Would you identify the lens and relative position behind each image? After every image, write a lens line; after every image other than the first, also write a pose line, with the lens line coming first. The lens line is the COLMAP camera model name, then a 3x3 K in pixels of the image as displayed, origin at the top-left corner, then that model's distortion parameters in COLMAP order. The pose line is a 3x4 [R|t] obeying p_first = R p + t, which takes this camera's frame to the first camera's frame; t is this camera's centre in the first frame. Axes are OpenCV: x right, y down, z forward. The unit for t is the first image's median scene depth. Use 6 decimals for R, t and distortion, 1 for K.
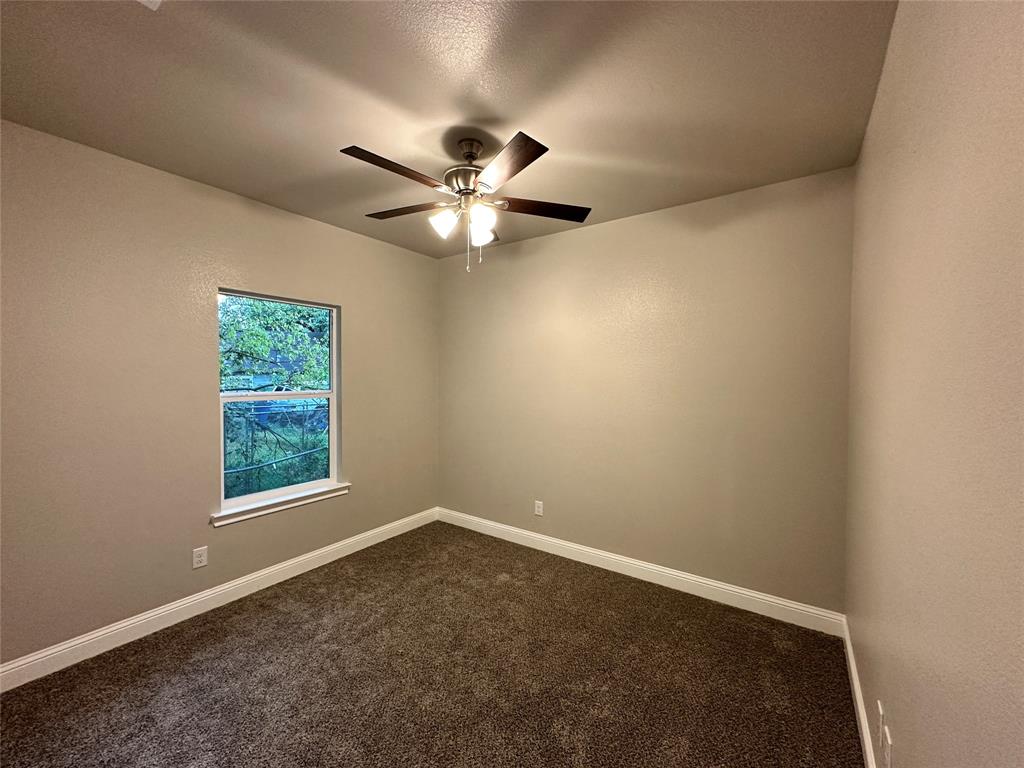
lens RADIAL K [[409.2, 0, 510.4], [0, 409.2, 379.8], [0, 0, 1]] dist [-0.004061, -0.000122]
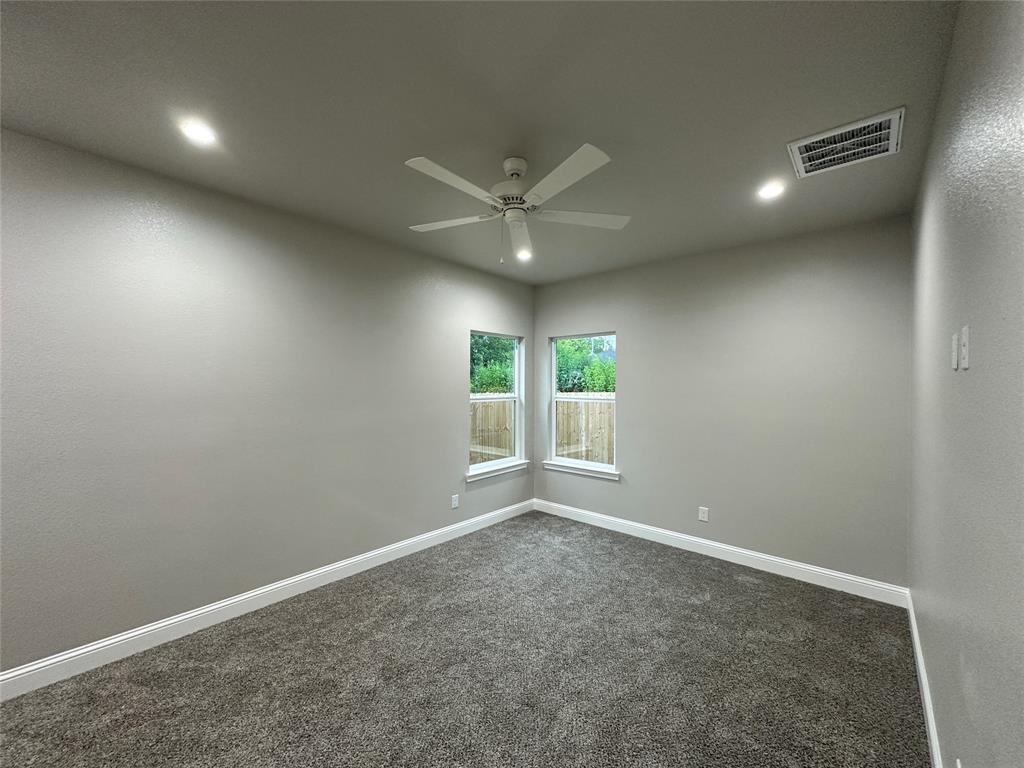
lens RADIAL K [[409.2, 0, 511.3], [0, 409.2, 386.4], [0, 0, 1]] dist [-0.004061, -0.000122]
pose [[0.995420, 0.008603, -0.095205, -0.143926], [-0.009924, 0.999861, -0.013416, 0.005354], [0.095077, 0.014299, 0.995367, -0.190870]]
